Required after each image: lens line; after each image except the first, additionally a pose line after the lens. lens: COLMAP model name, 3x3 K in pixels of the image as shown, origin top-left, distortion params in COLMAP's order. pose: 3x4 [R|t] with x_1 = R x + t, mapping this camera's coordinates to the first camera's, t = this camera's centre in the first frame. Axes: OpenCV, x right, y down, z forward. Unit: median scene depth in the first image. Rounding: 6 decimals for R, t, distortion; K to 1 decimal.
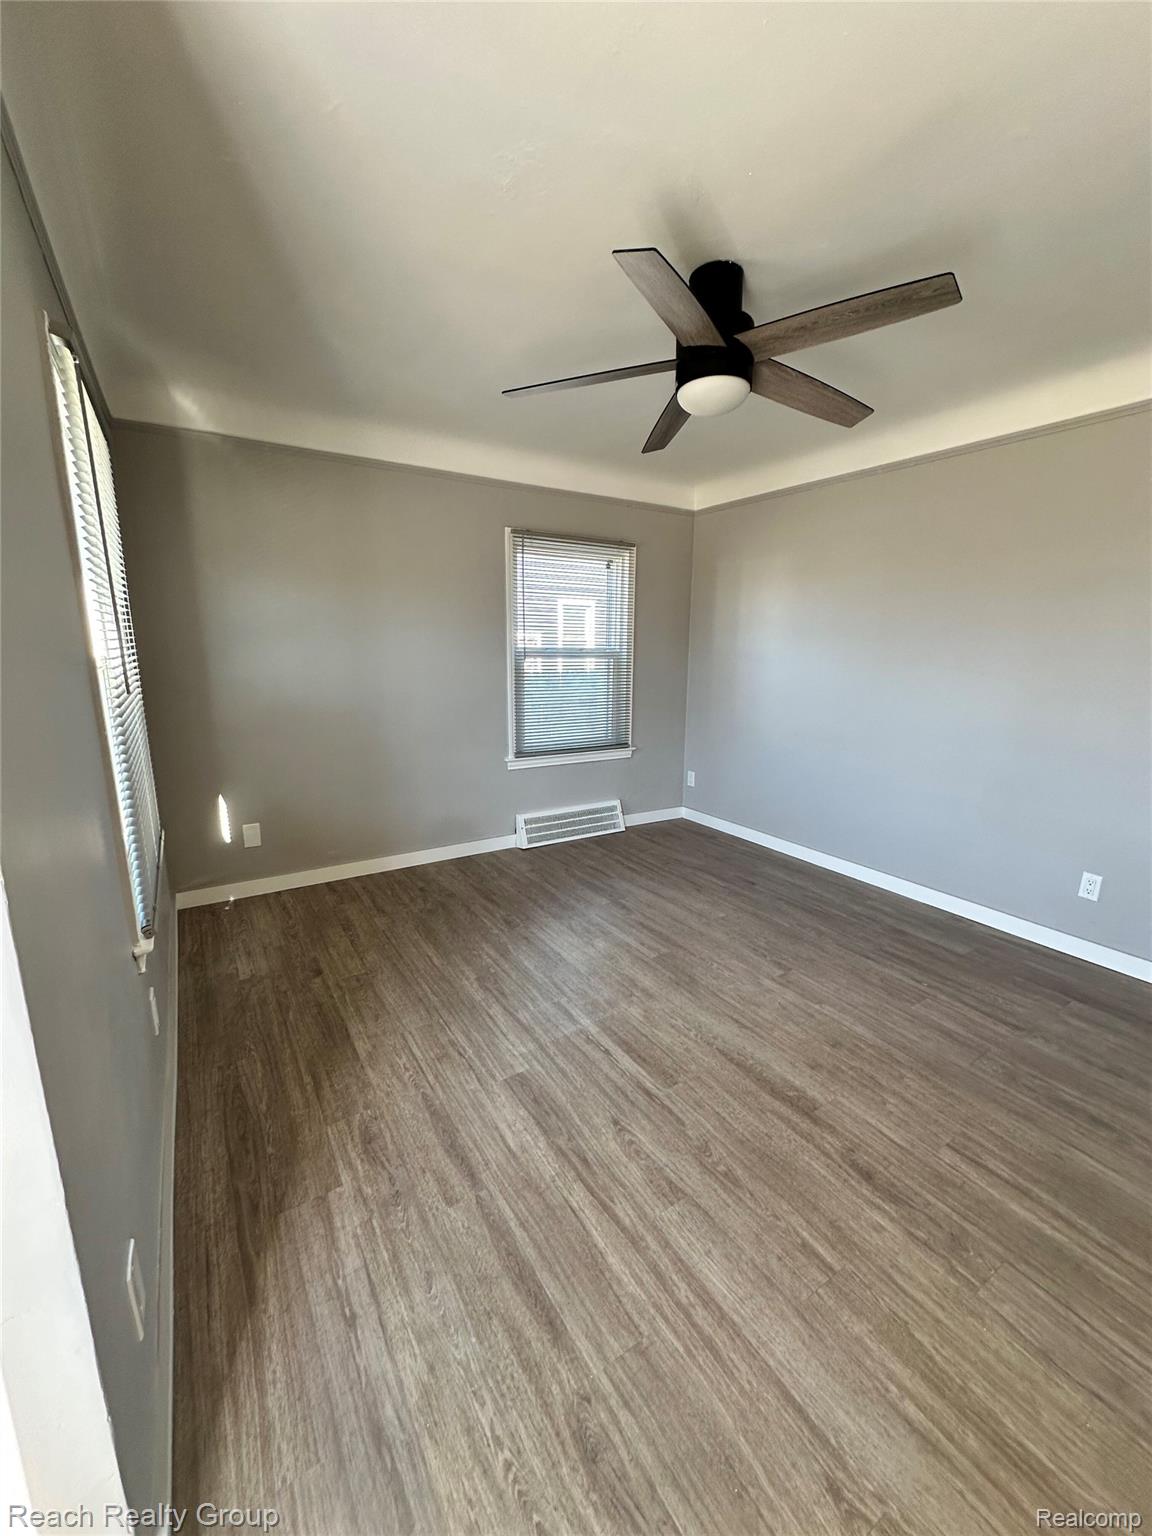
lens RADIAL K [[612.3, 0, 576.0], [0, 612.3, 768.0], [0, 0, 1]] dist [-0.001764, -0.000387]
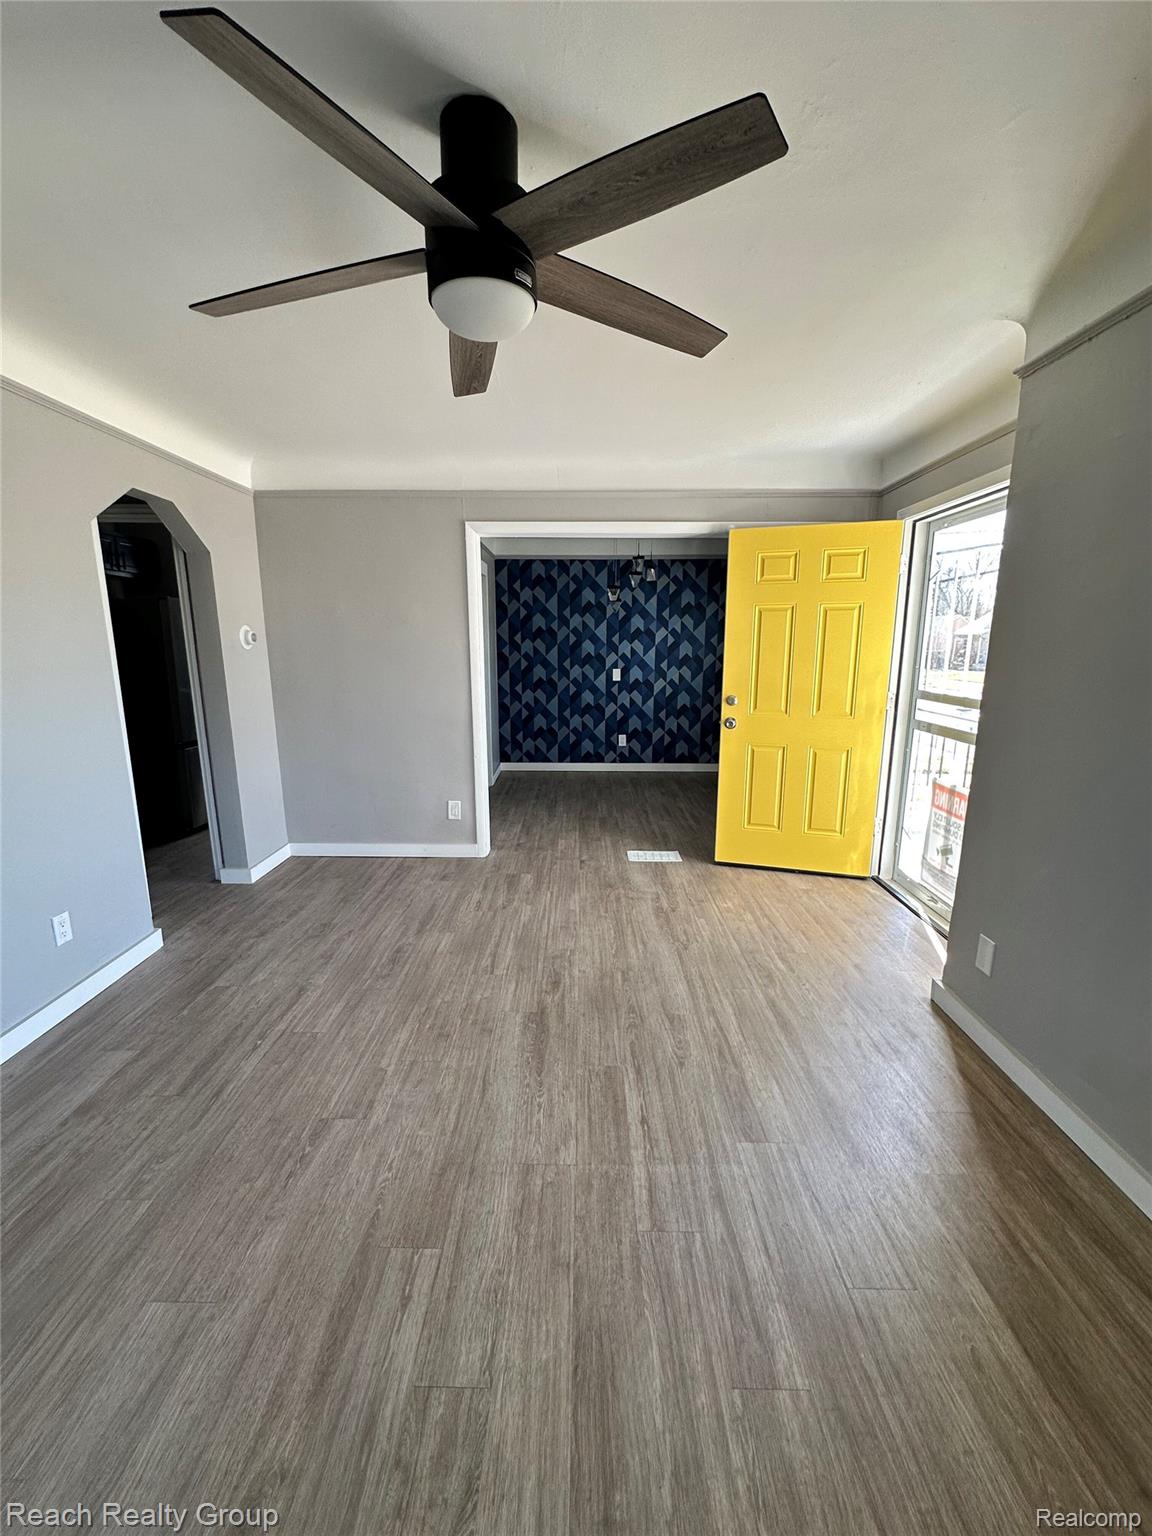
lens RADIAL K [[612.3, 0, 576.0], [0, 612.3, 768.0], [0, 0, 1]] dist [-0.001764, -0.000387]
pose [[-0.840043, -0.117877, 0.529559, -0.280778], [0.100894, 0.925138, 0.365979, -0.348846], [-0.533056, 0.360867, -0.765262, 1.576916]]
